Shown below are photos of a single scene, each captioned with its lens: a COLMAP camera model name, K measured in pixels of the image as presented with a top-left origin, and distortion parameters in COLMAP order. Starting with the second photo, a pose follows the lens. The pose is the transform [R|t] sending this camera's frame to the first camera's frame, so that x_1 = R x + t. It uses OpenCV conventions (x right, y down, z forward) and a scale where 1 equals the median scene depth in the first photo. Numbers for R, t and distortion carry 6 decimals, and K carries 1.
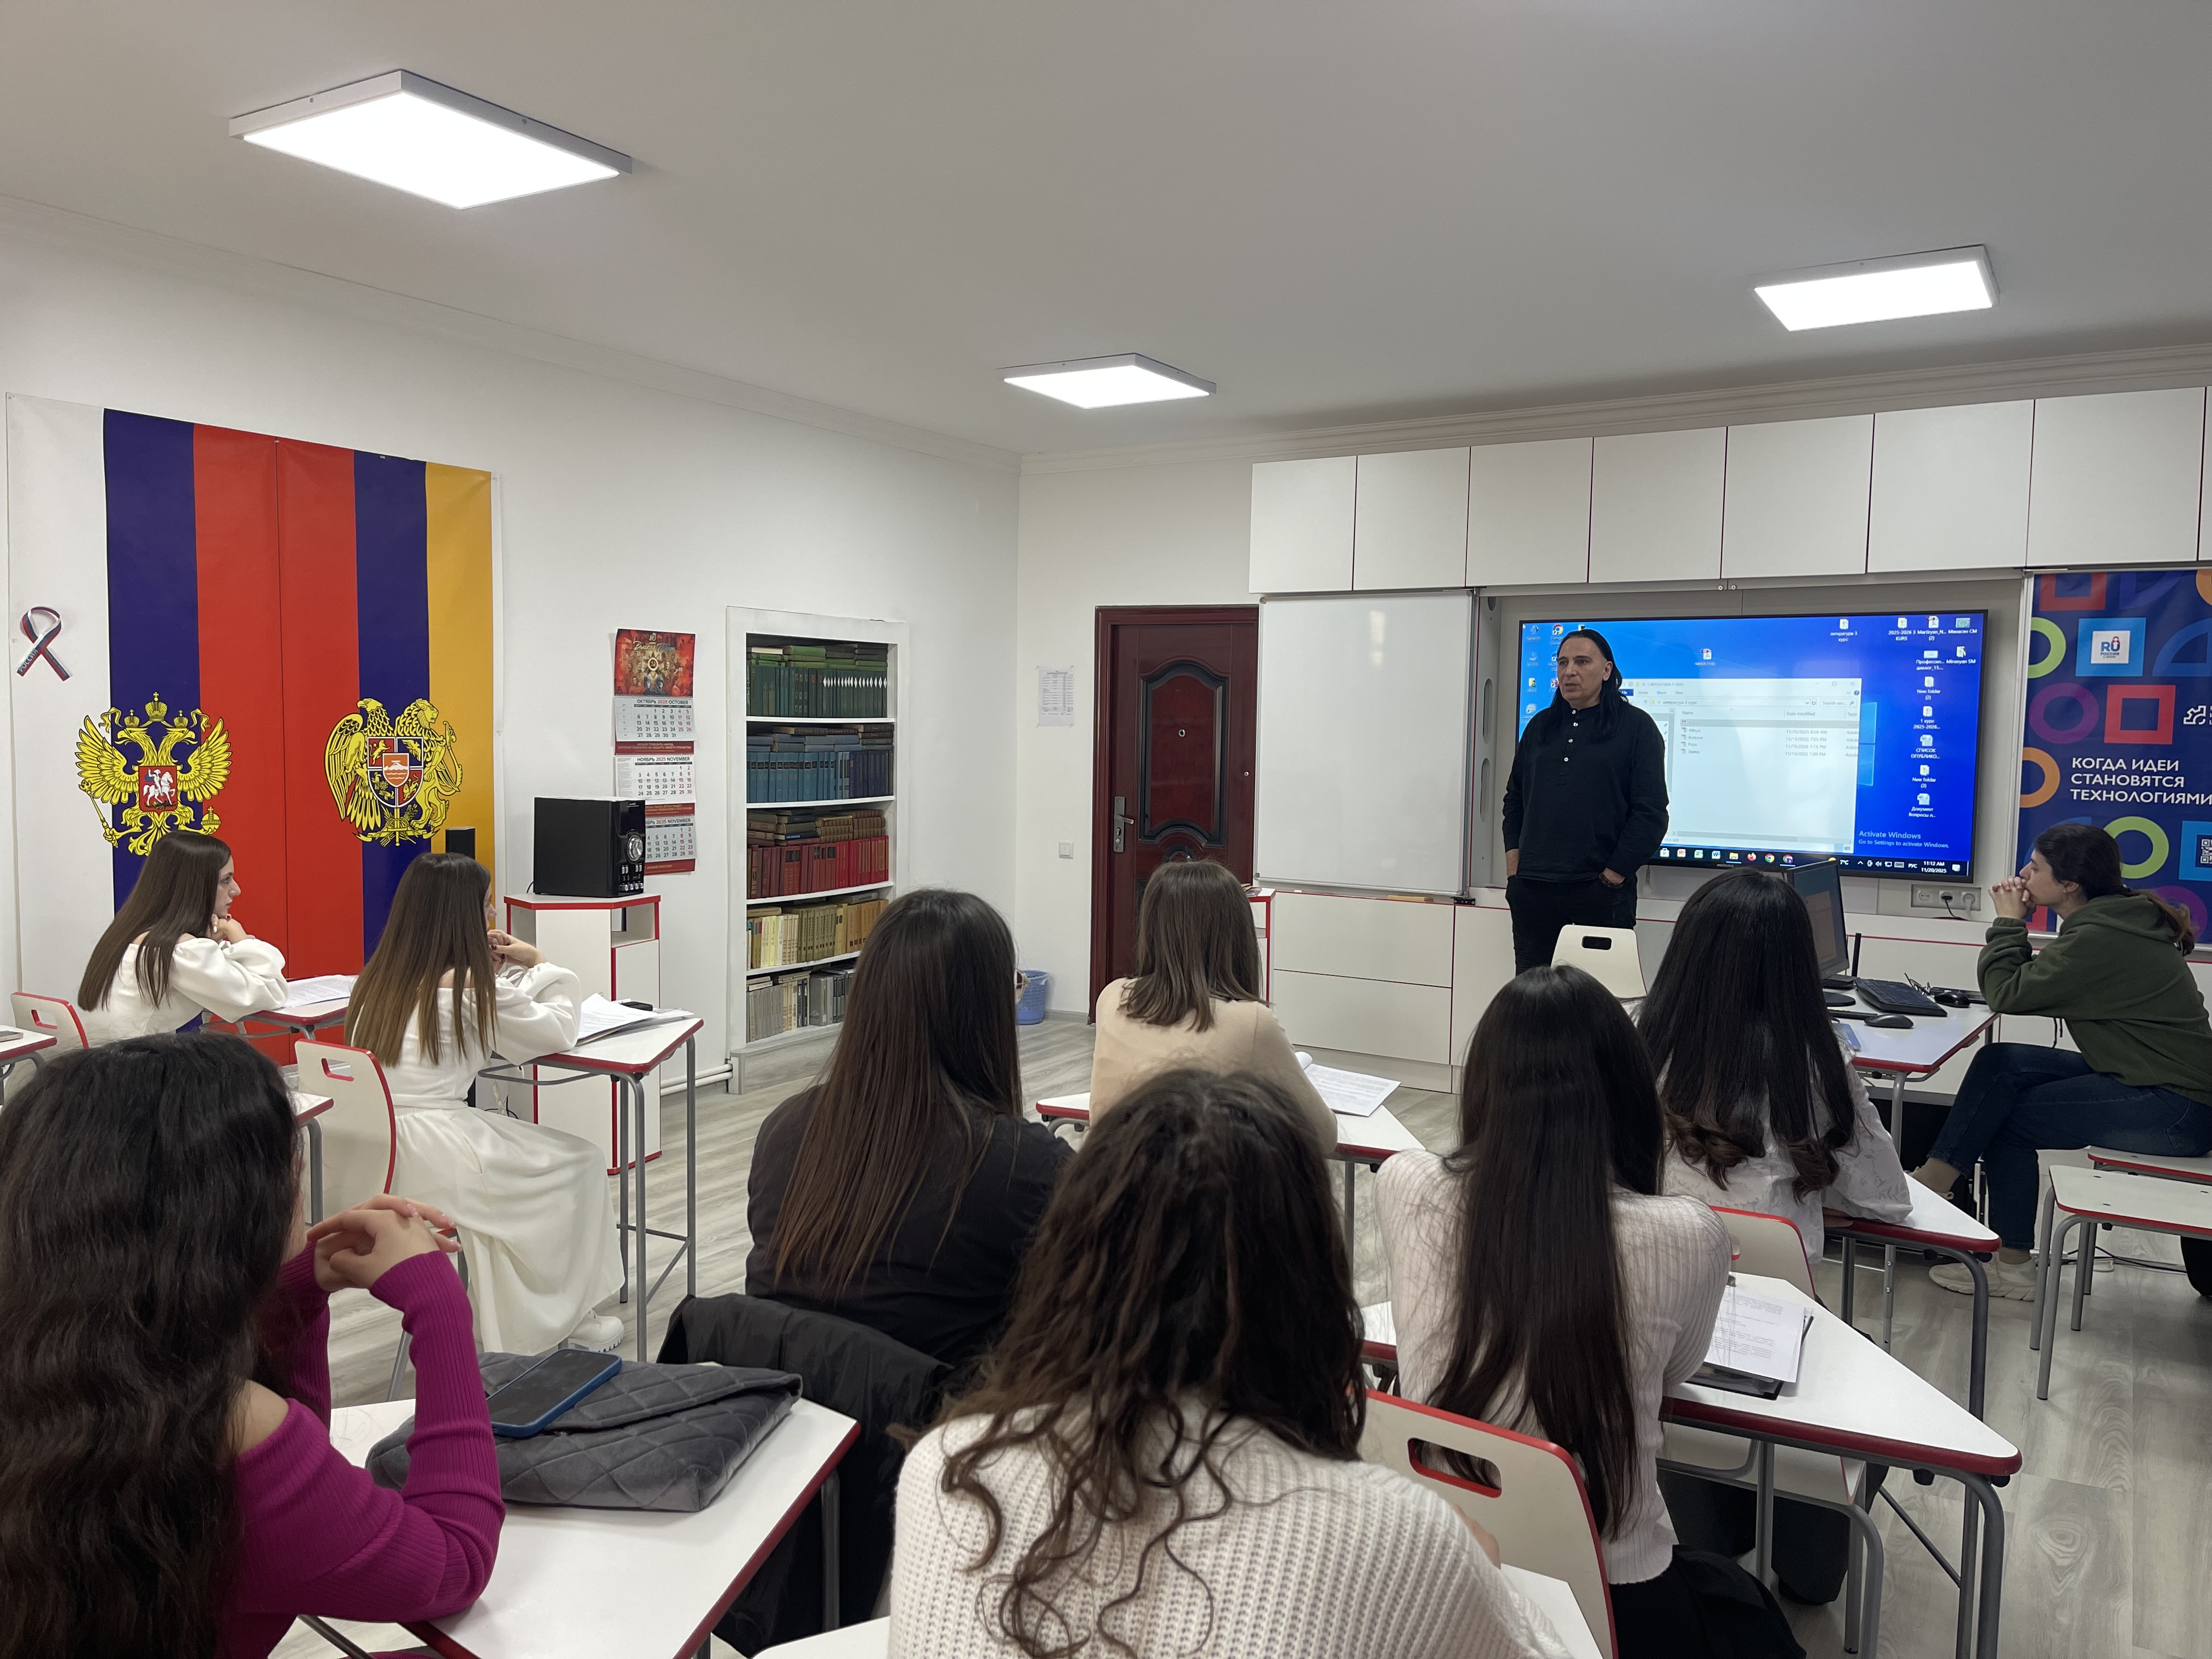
lens RADIAL K [[1628.0, 0, 1095.1], [0, 1628.0, 847.5], [0, 0, 1]] dist [0.050879, -0.075138]
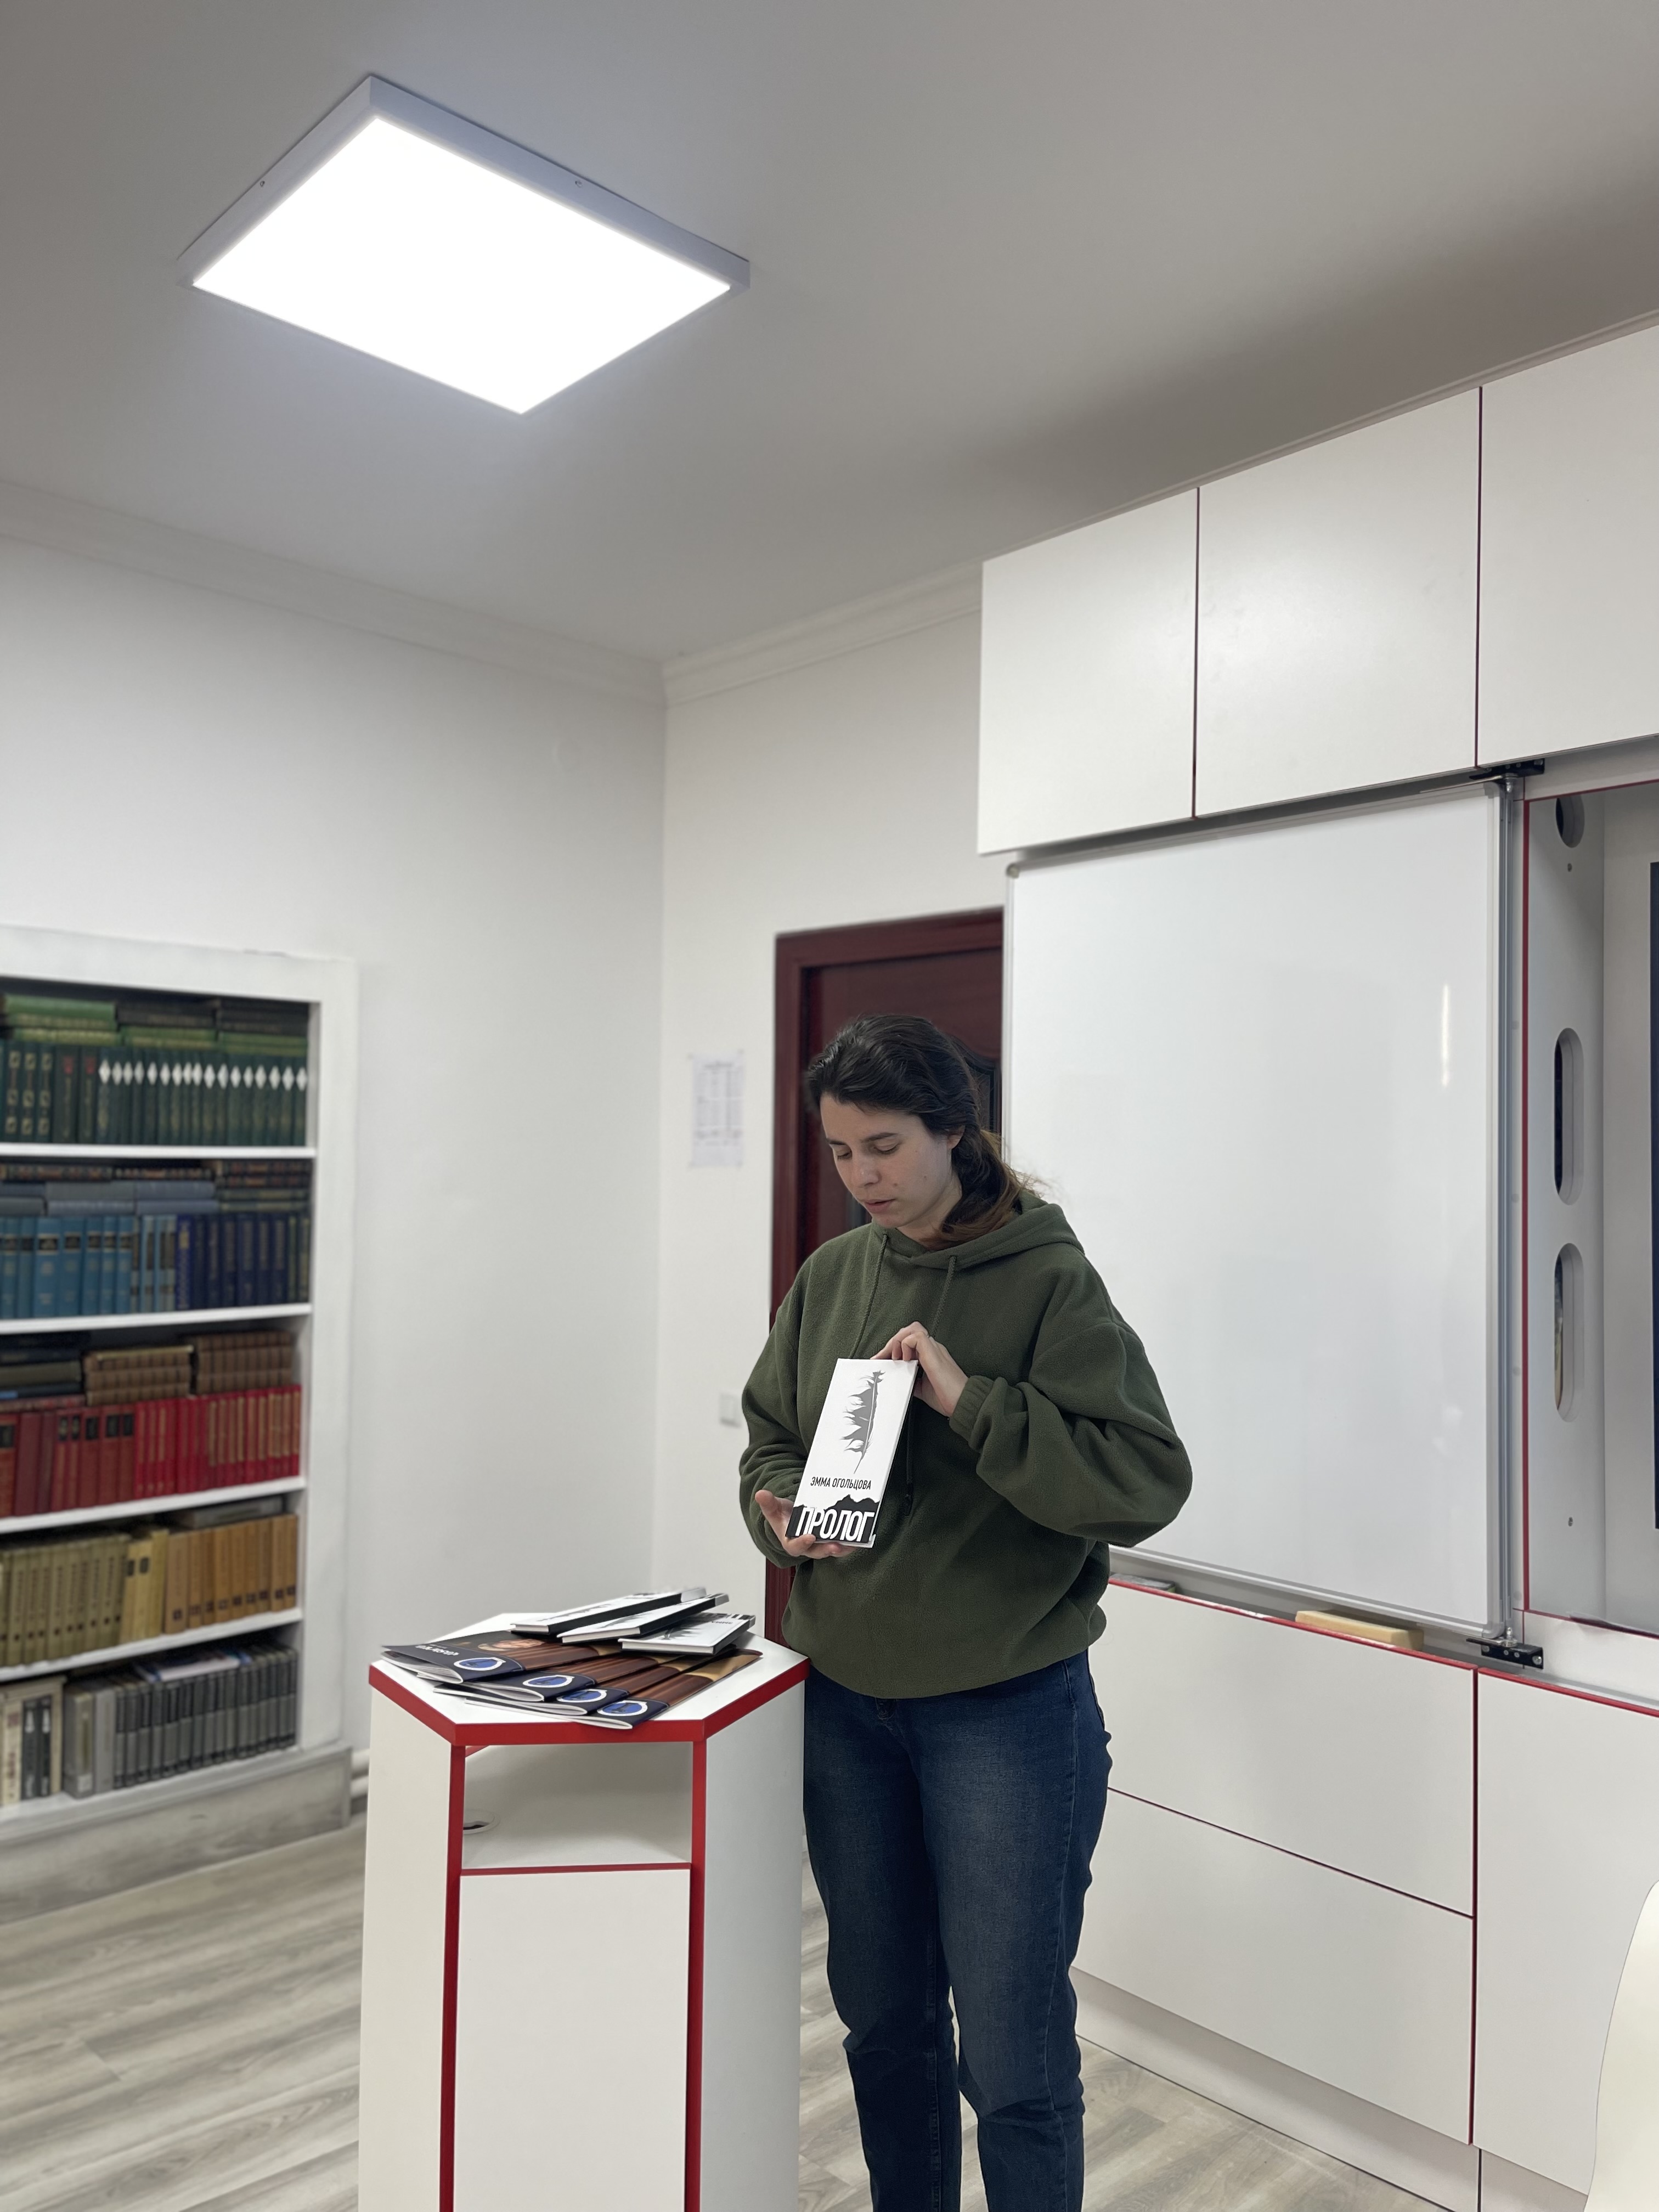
lens RADIAL K [[1628.0, 0, 846.8], [0, 1628.0, 1119.8], [0, 0, 1]] dist [0.050879, -0.075138]
pose [[0.969535, -0.009873, -0.244752, 0.196545], [-0.018017, 0.993607, -0.111452, -0.043435], [0.244288, 0.112466, 0.963159, 0.686395]]
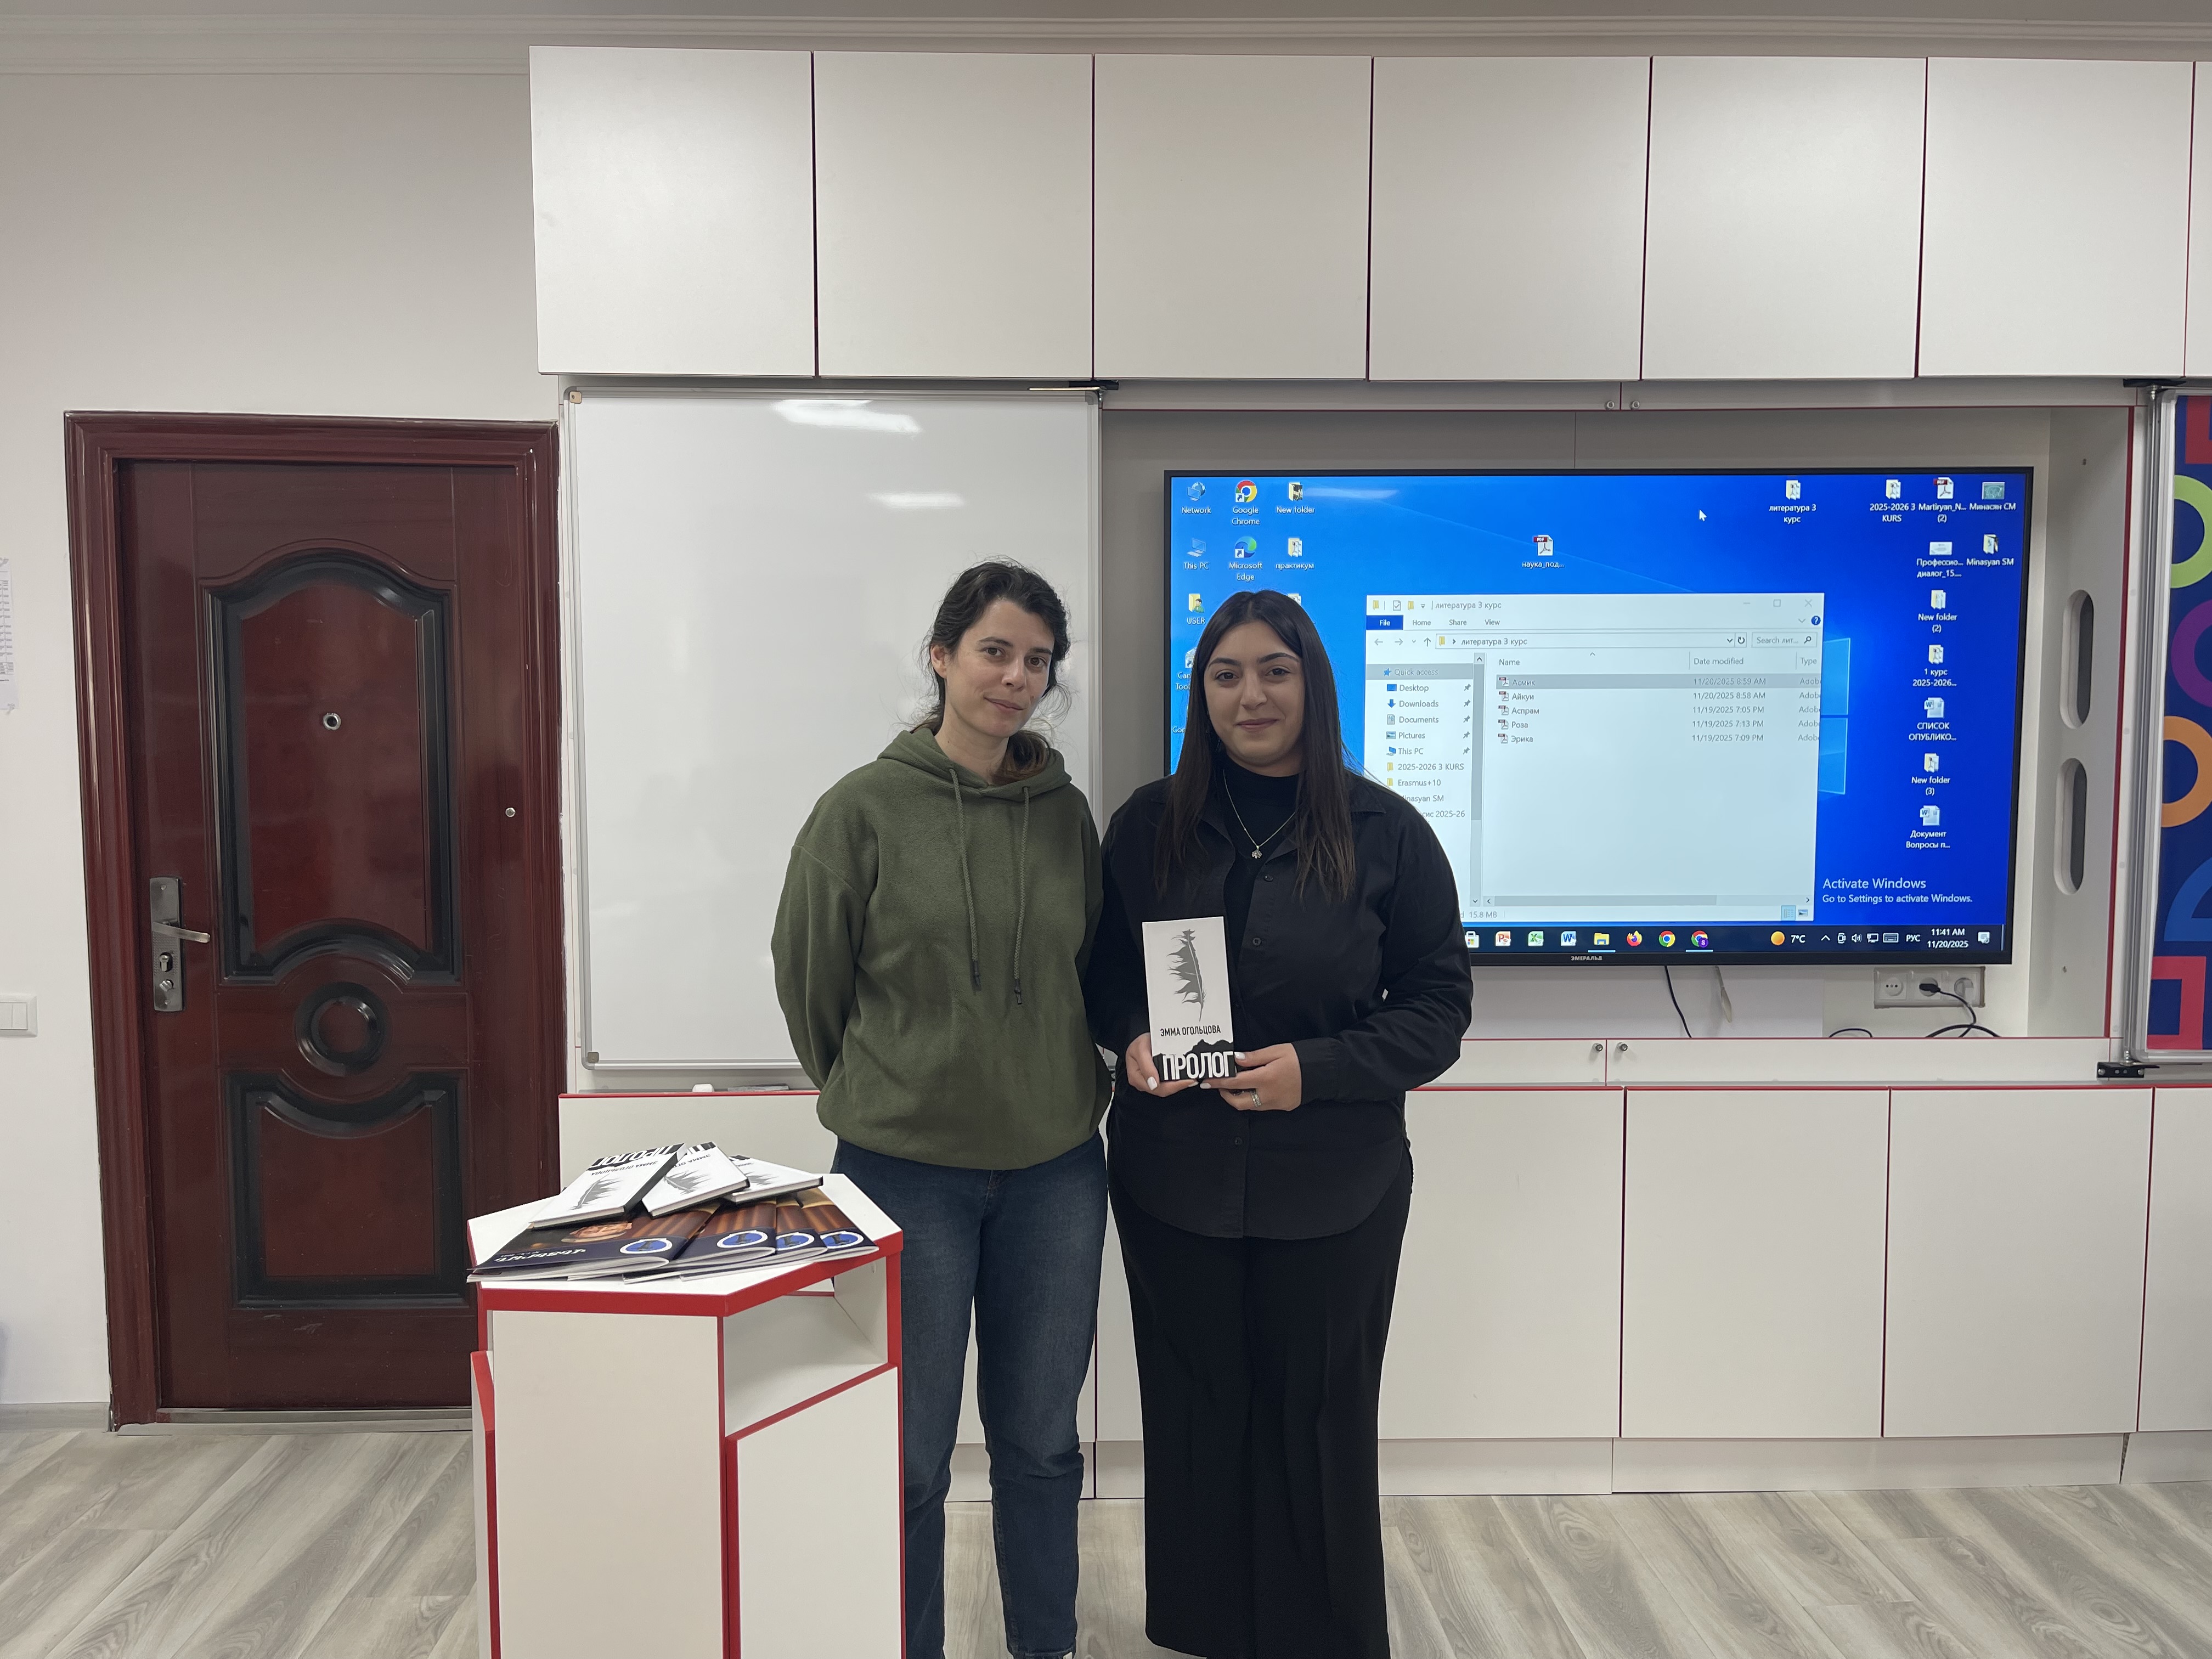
lens RADIAL K [[1647.5, 0, 1115.9], [0, 1647.5, 826.7], [0, 0, 1]] dist [0.037020, -0.036945]
pose [[0.826736, -0.053629, 0.560029, -0.027302], [0.057328, 0.998295, 0.010967, -0.046842], [-0.559662, 0.023038, 0.828401, 0.688310]]
